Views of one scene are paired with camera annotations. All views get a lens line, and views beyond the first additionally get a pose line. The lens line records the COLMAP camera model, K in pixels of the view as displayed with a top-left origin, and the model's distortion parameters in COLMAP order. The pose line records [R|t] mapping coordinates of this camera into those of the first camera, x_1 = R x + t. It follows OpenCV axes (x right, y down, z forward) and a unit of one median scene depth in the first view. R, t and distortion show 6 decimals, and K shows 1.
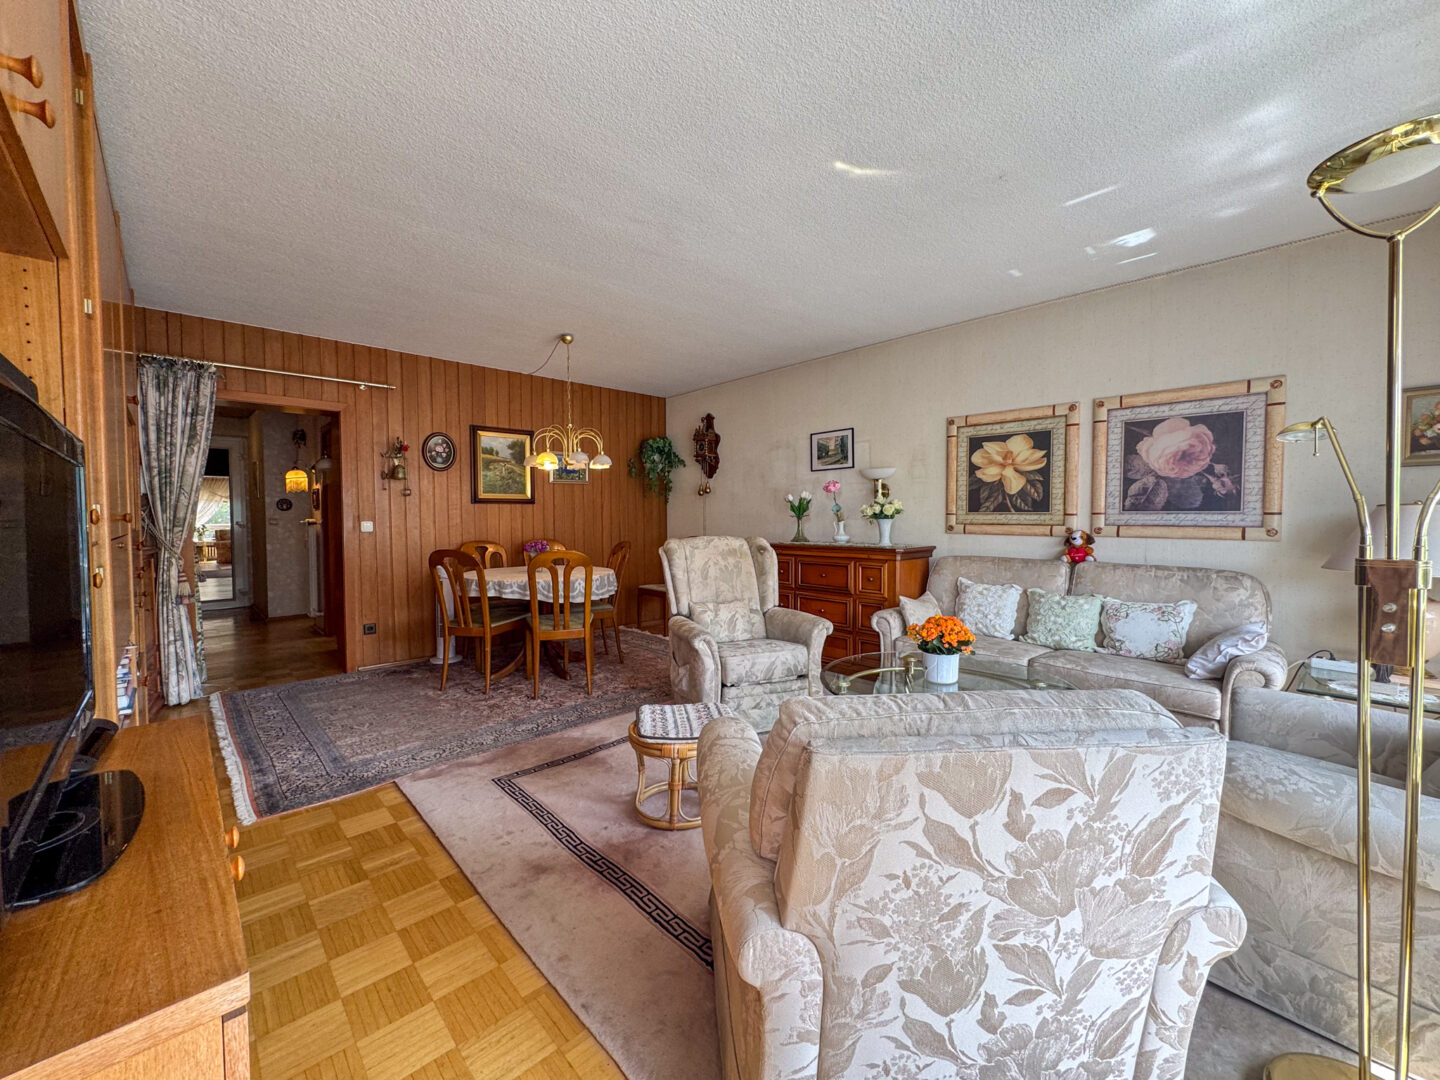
lens RADIAL K [[569.8, 0, 720.4], [0, 569.8, 532.2], [0, 0, 1]] dist [-0.000744, 0.000084]
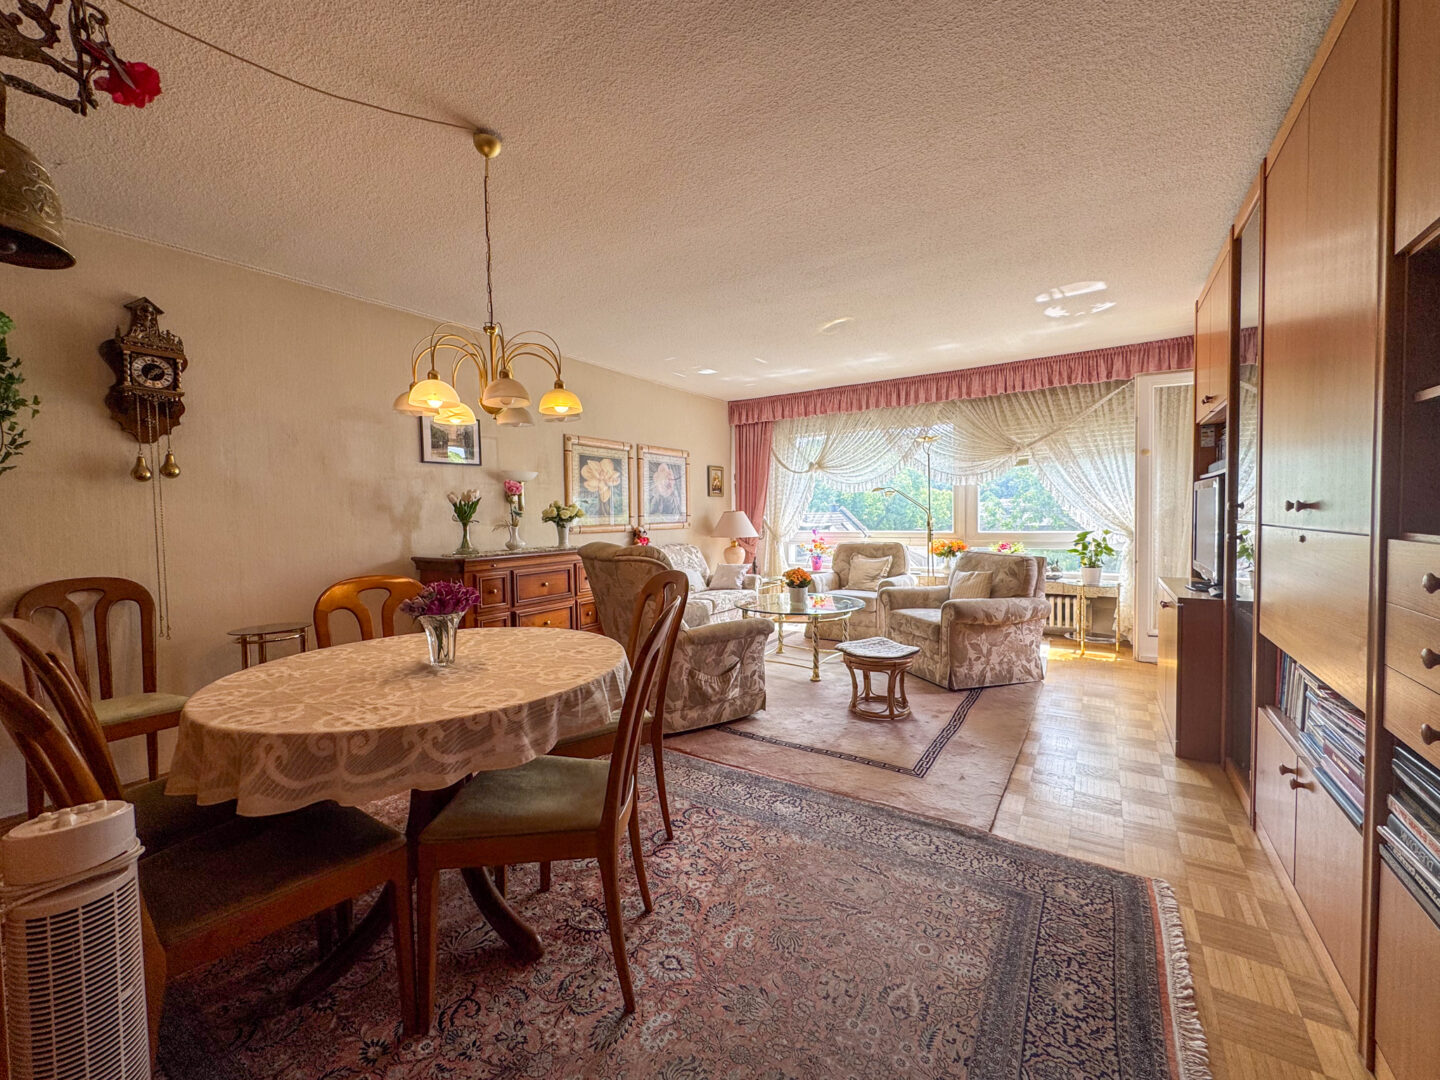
lens RADIAL K [[569.8, 0, 722.9], [0, 569.8, 537.4], [0, 0, 1]] dist [-0.000744, 0.000084]
pose [[-0.221320, -0.030731, 0.974717, -0.822870], [0.048537, 0.997917, 0.042483, -0.026510], [-0.973992, 0.056713, -0.219368, 0.987212]]
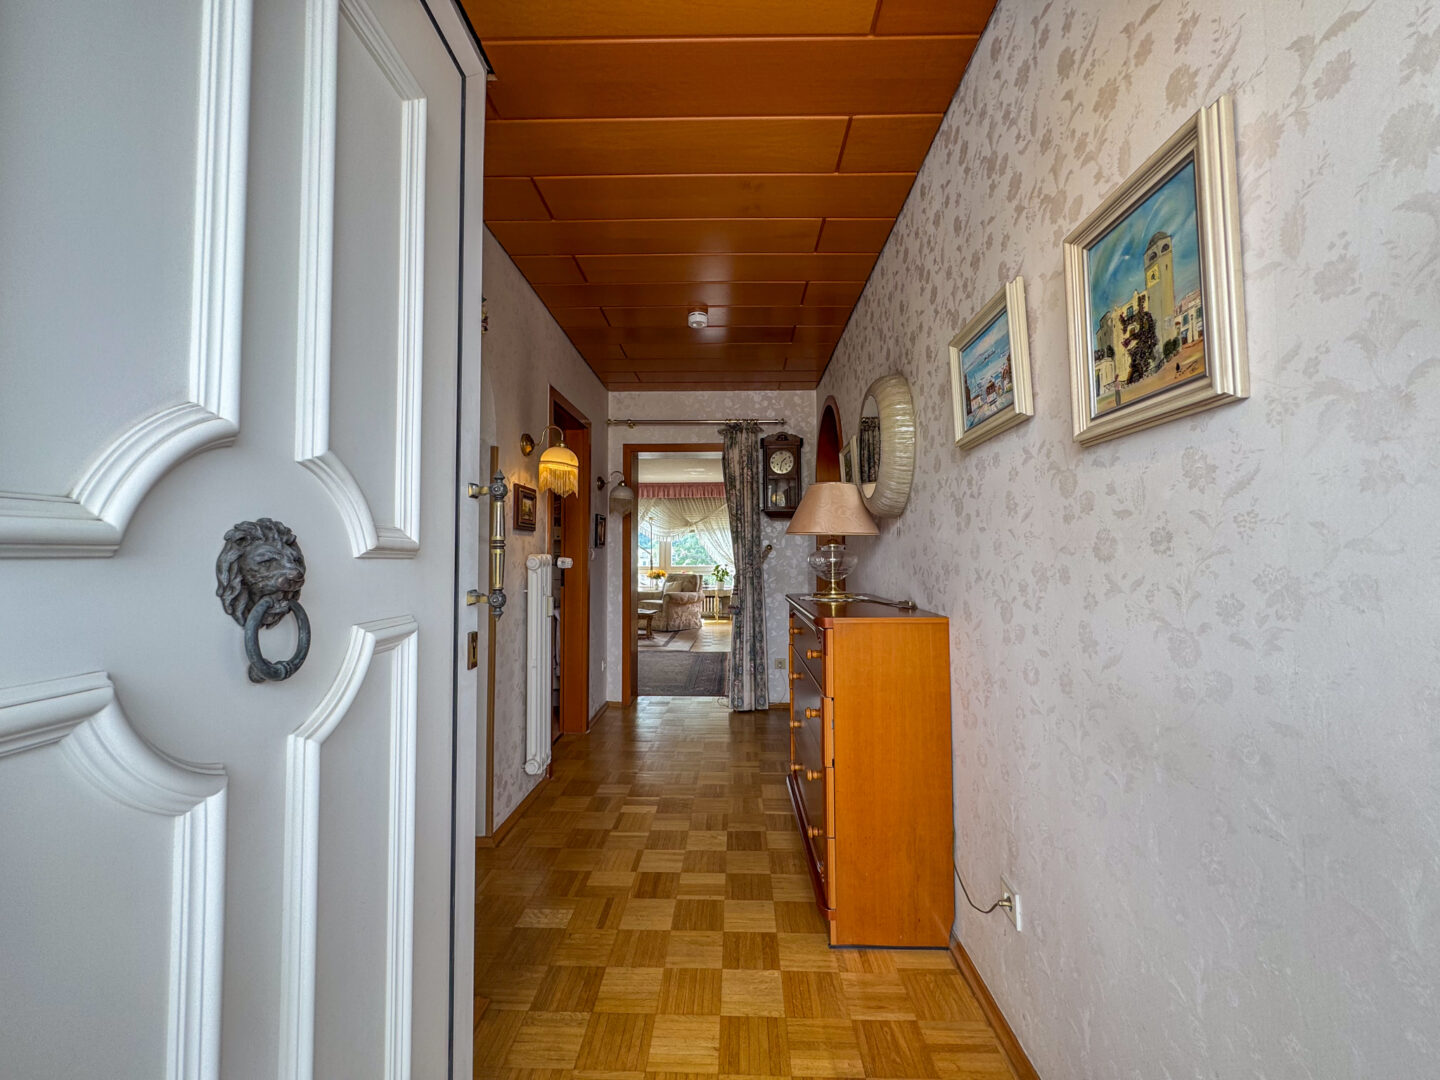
lens RADIAL K [[569.8, 0, 728.4], [0, 569.8, 533.0], [0, 0, 1]] dist [-0.000744, 0.000084]
pose [[-0.707737, 0.035810, 0.705568, -2.670116], [0.027695, 0.999353, -0.022939, -0.045211], [-0.705933, 0.003306, -0.708271, 2.685448]]
